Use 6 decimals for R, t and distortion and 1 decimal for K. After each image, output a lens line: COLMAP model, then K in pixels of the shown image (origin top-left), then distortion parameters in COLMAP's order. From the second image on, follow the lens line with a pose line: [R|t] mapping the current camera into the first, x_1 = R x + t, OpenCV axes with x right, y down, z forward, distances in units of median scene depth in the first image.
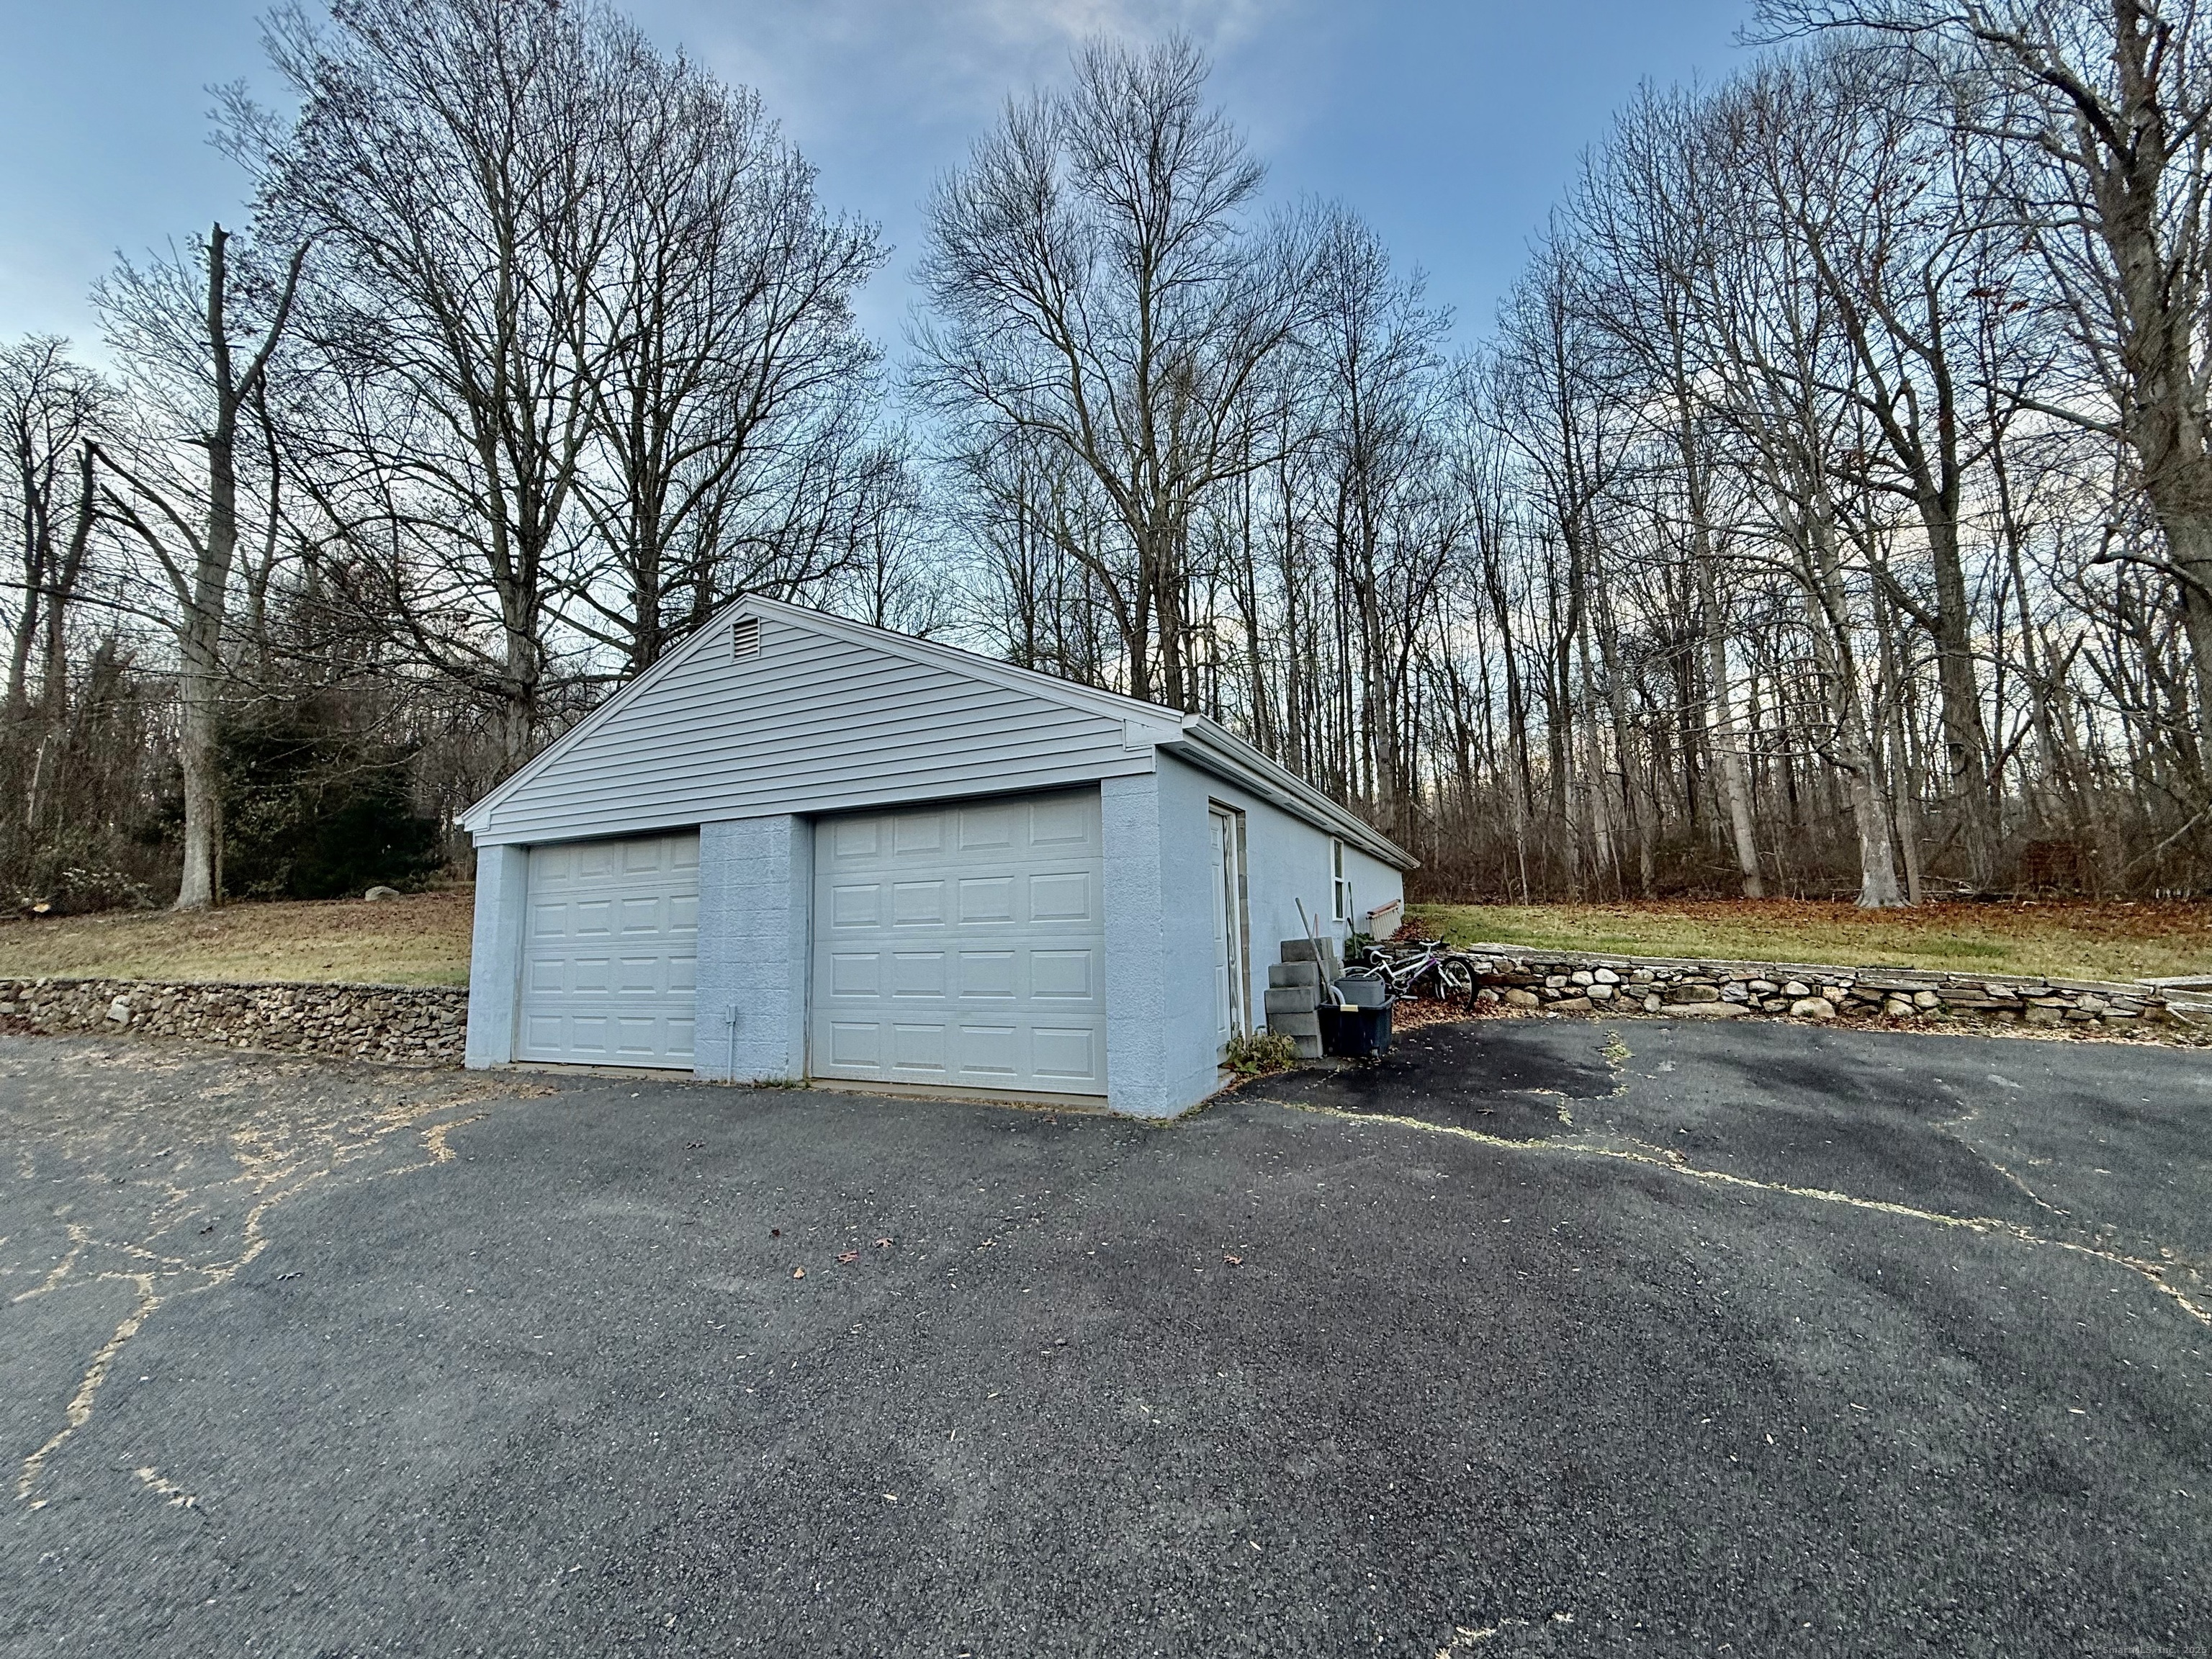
lens RADIAL K [[872.1, 0, 1094.8], [0, 872.1, 829.5], [0, 0, 1]] dist [0.000484, -0.000428]
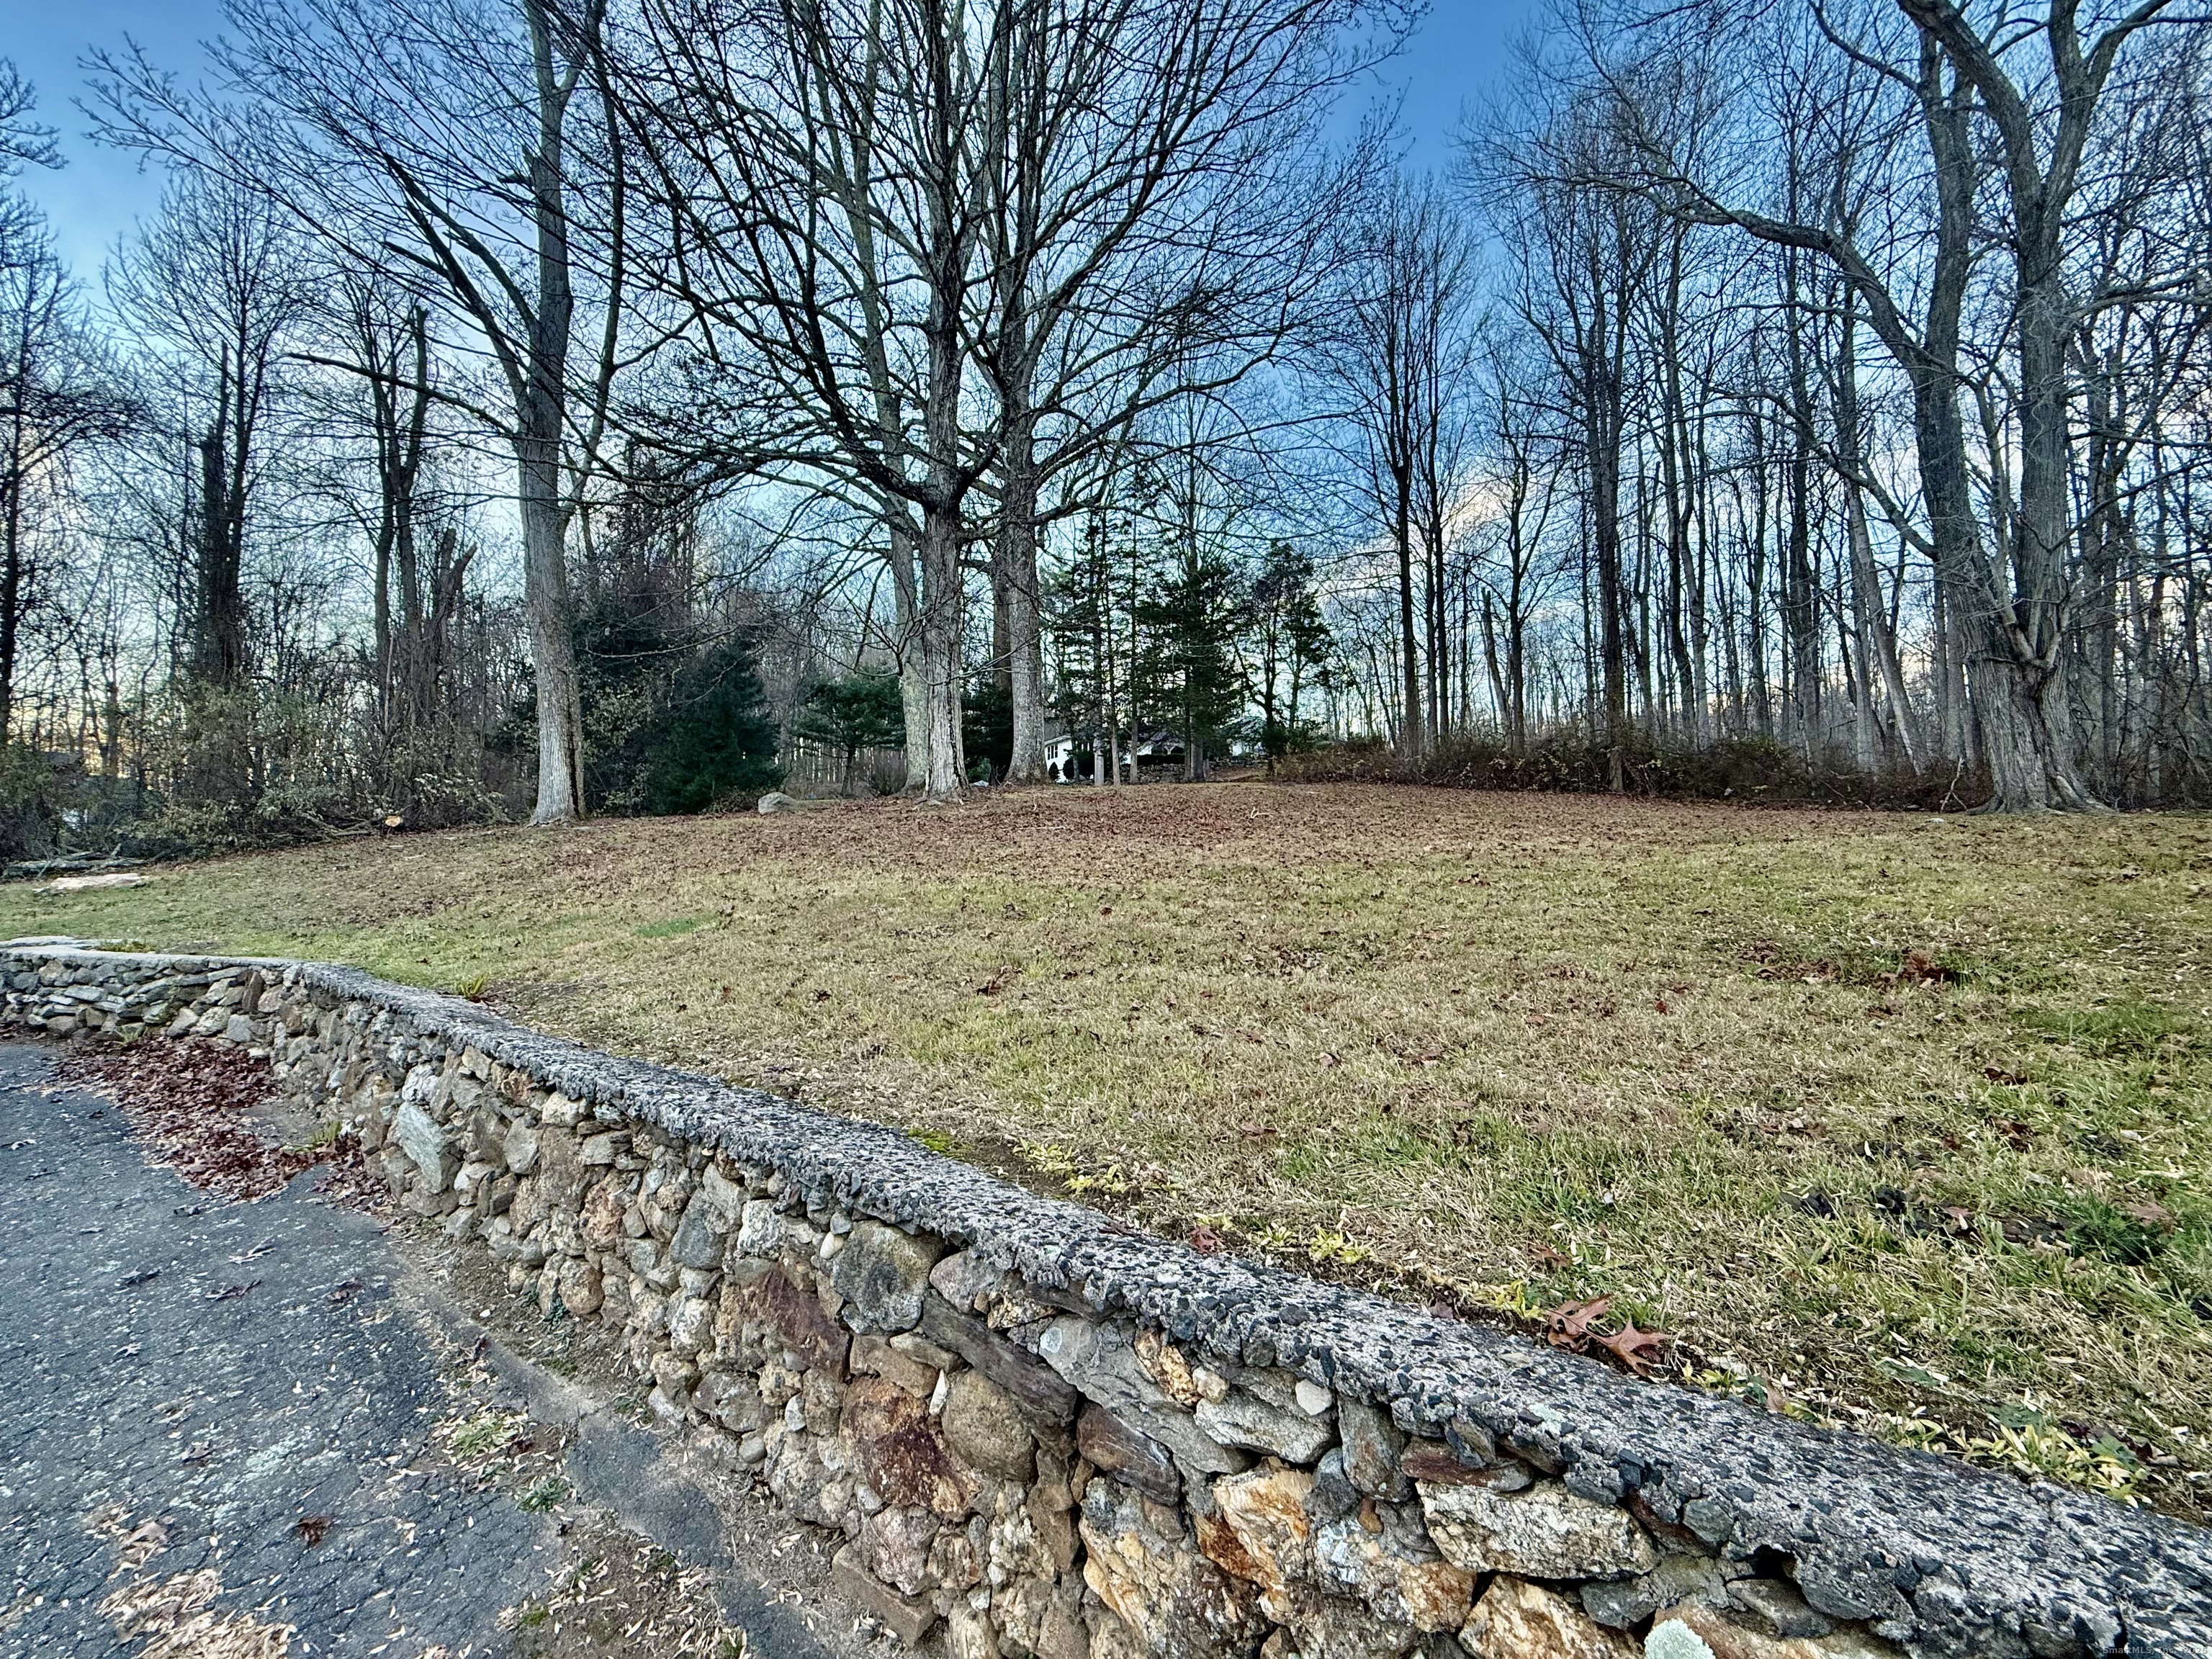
lens RADIAL K [[872.1, 0, 1094.8], [0, 872.1, 829.5], [0, 0, 1]] dist [0.000484, -0.000428]
pose [[0.971764, 0.011599, -0.235670, -0.402842], [0.007277, 0.996843, 0.079066, 0.039378], [0.235843, -0.078549, 0.968612, 0.382139]]
